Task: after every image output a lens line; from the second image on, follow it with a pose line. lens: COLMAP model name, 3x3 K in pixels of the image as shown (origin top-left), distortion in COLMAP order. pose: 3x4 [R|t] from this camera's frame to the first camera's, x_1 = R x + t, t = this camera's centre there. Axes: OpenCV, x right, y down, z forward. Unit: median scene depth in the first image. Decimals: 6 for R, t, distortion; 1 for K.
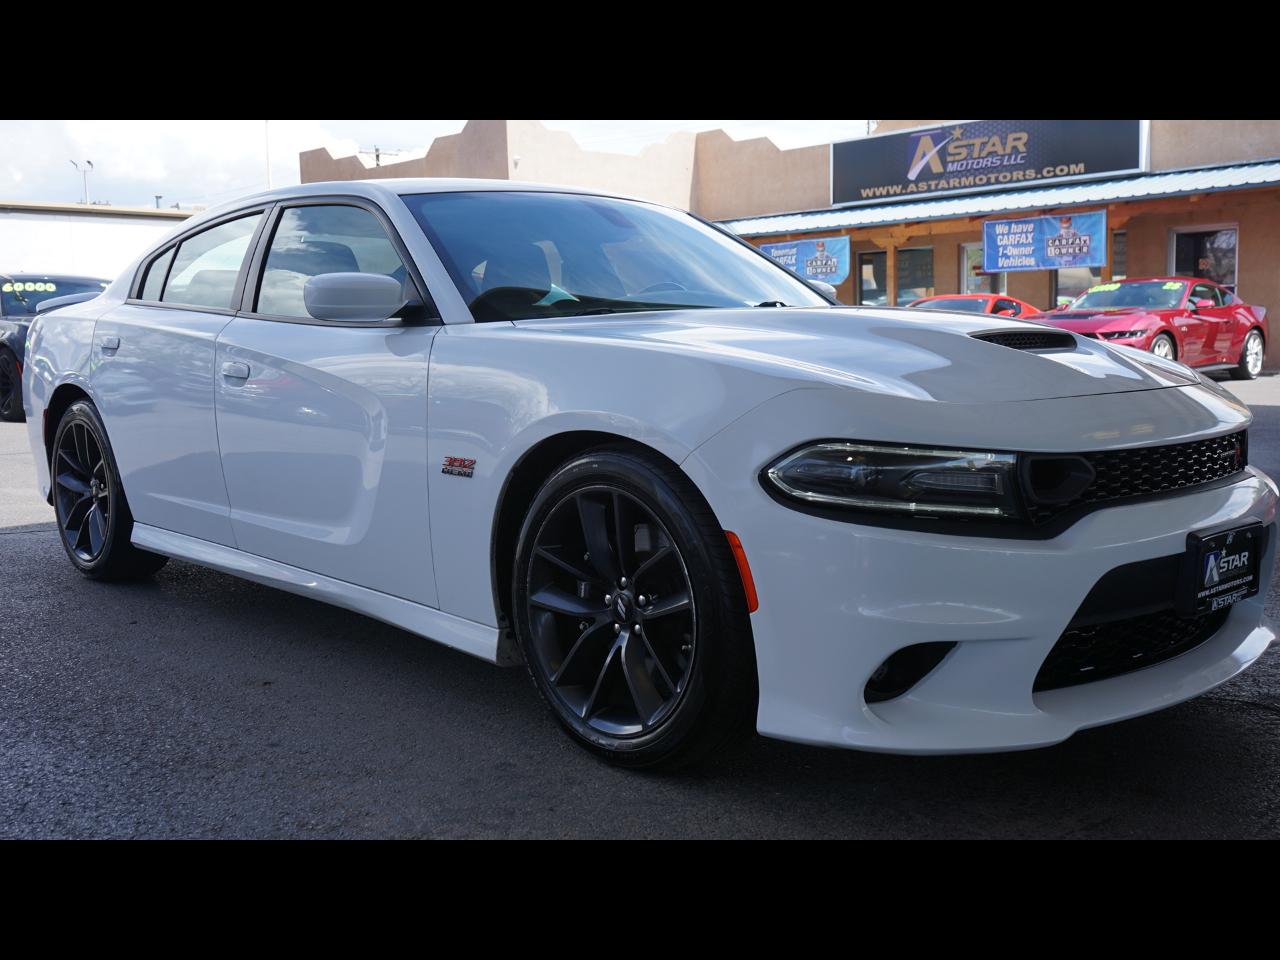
lens RADIAL K [[1277.9, 0, 646.9], [0, 1277.9, 499.0], [0, 0, 1]] dist [0.014154, 0.002143]
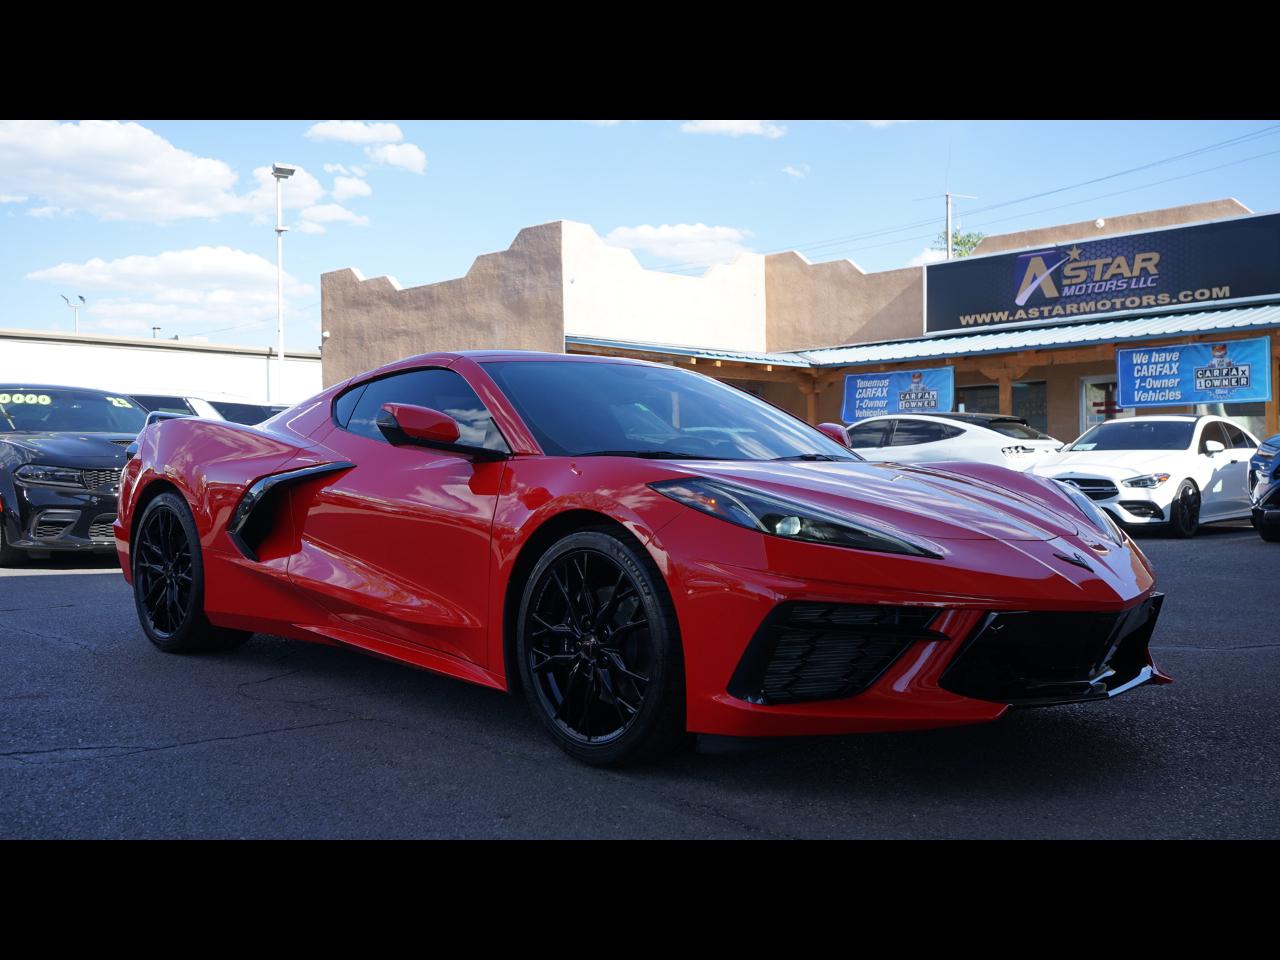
lens RADIAL K [[1287.3, 0, 632.9], [0, 1287.3, 514.7], [0, 0, 1]] dist [0.004934, 0.019334]
pose [[0.999912, 0.010923, 0.007511, -0.070728], [-0.010062, 0.994269, -0.106429, -0.008406], [-0.008631, 0.106344, 0.994292, 0.140299]]
